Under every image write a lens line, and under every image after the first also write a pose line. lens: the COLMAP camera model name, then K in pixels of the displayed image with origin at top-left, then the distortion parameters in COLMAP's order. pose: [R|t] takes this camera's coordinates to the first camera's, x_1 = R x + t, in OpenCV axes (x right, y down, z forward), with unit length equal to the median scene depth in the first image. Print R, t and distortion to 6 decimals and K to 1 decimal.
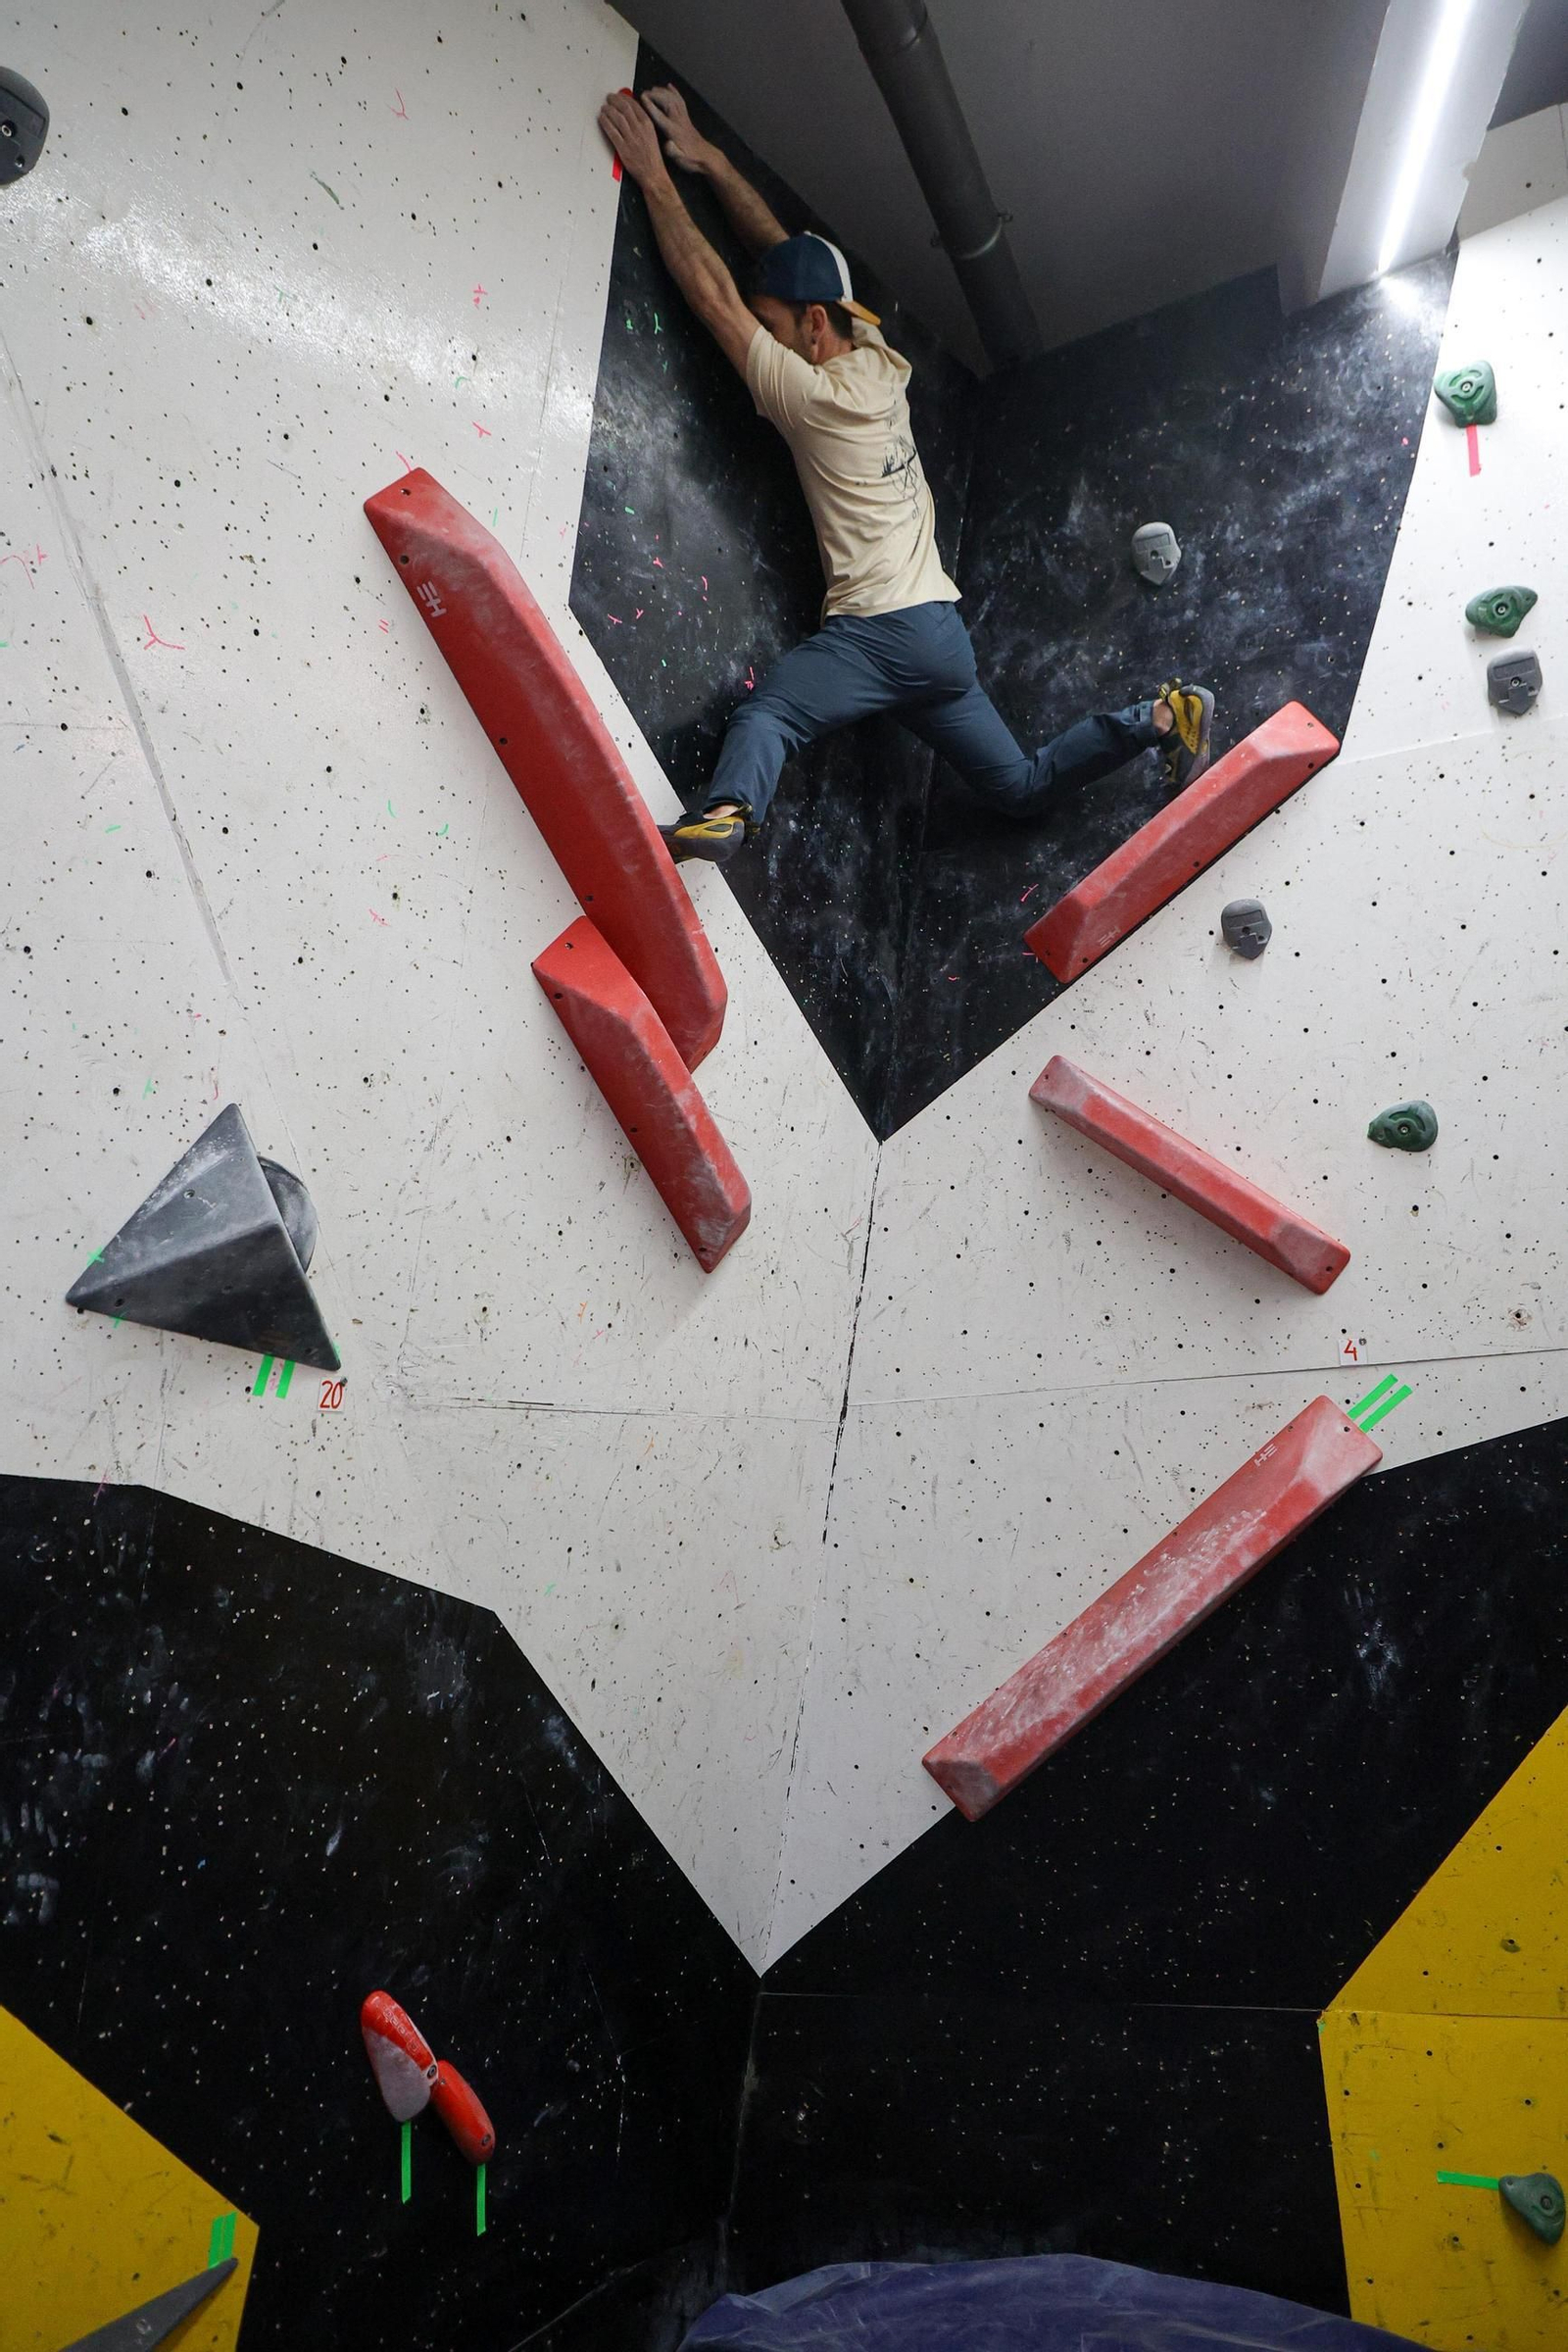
lens RADIAL K [[1603.2, 0, 743.1], [0, 1603.2, 1220.5], [0, 0, 1]] dist [-0.020773, 0.007896]
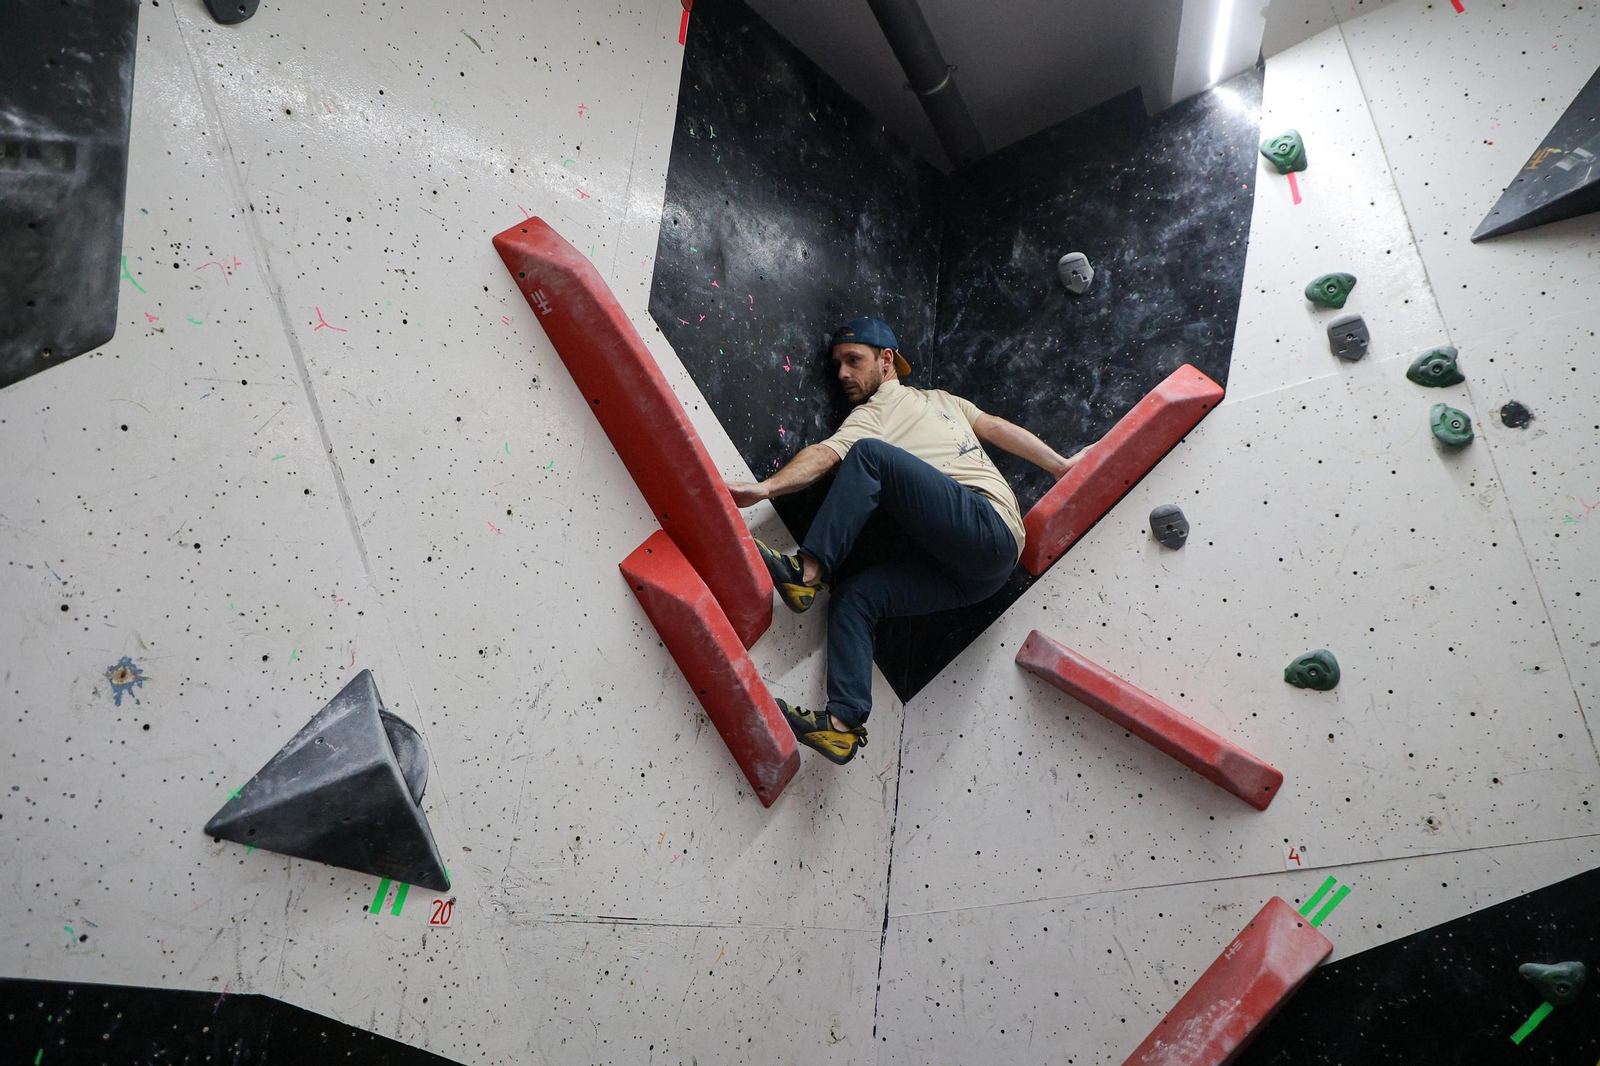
lens RADIAL K [[1090.6, 0, 790.5], [0, 1090.6, 521.0], [0, 0, 1]] dist [-0.020773, 0.007896]
pose [[0.998367, -0.039654, -0.041113, 0.042106], [0.028452, 0.969347, -0.244044, 0.024742], [0.049530, 0.242476, 0.968892, 0.121034]]
